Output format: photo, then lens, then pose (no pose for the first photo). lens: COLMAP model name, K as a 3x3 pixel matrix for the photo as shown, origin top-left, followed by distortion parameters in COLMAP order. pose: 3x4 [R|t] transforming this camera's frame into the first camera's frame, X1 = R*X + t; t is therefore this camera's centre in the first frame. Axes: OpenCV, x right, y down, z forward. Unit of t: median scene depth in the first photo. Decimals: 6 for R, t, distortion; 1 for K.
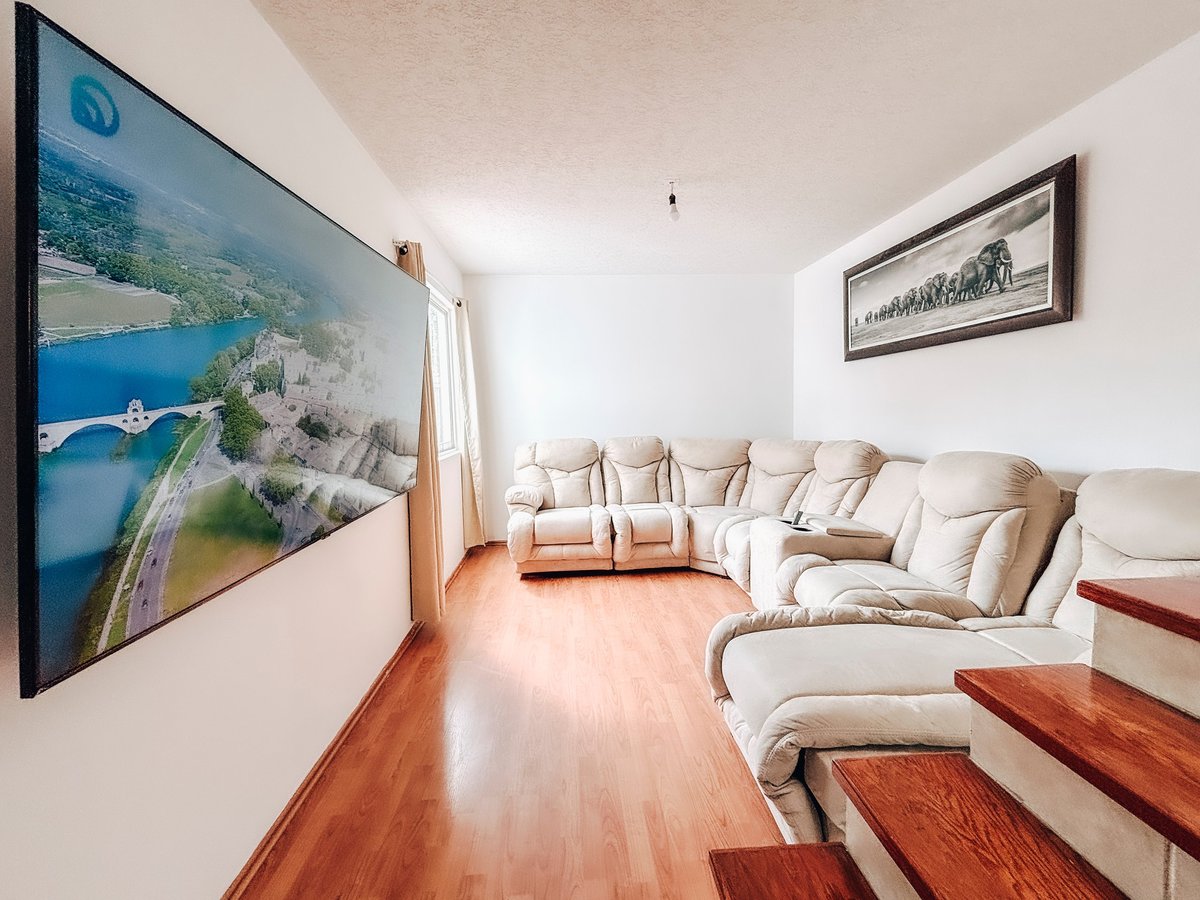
lens RADIAL K [[492.2, 0, 598.4], [0, 492.2, 443.8], [0, 0, 1]] dist [-0.000231, -0.000295]
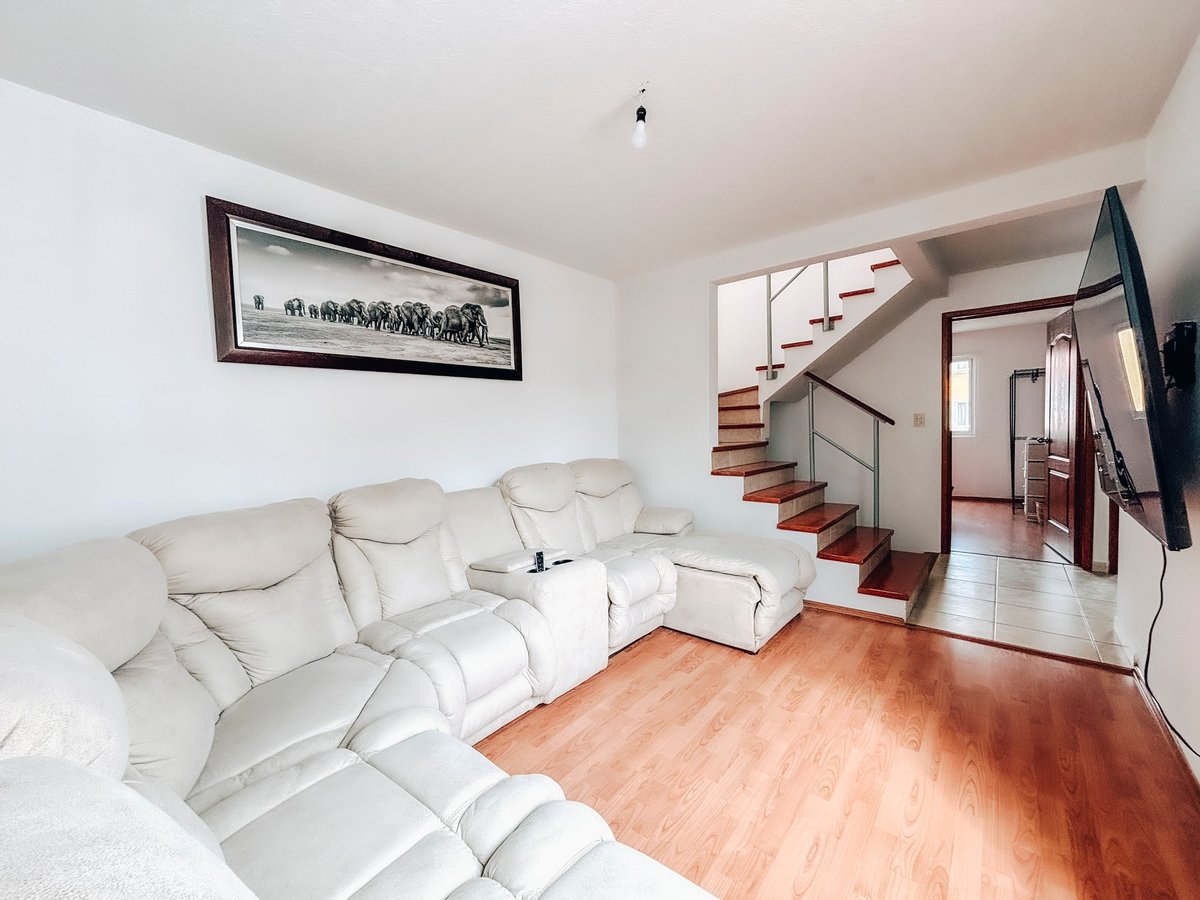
lens RADIAL K [[492.2, 0, 601.6], [0, 492.2, 452.3], [0, 0, 1]] dist [-0.000231, -0.000295]
pose [[-0.730635, 0.015090, 0.682601, -0.257536], [0.097918, 0.991737, 0.082885, -0.095908], [-0.675710, 0.127398, -0.726075, 1.559352]]
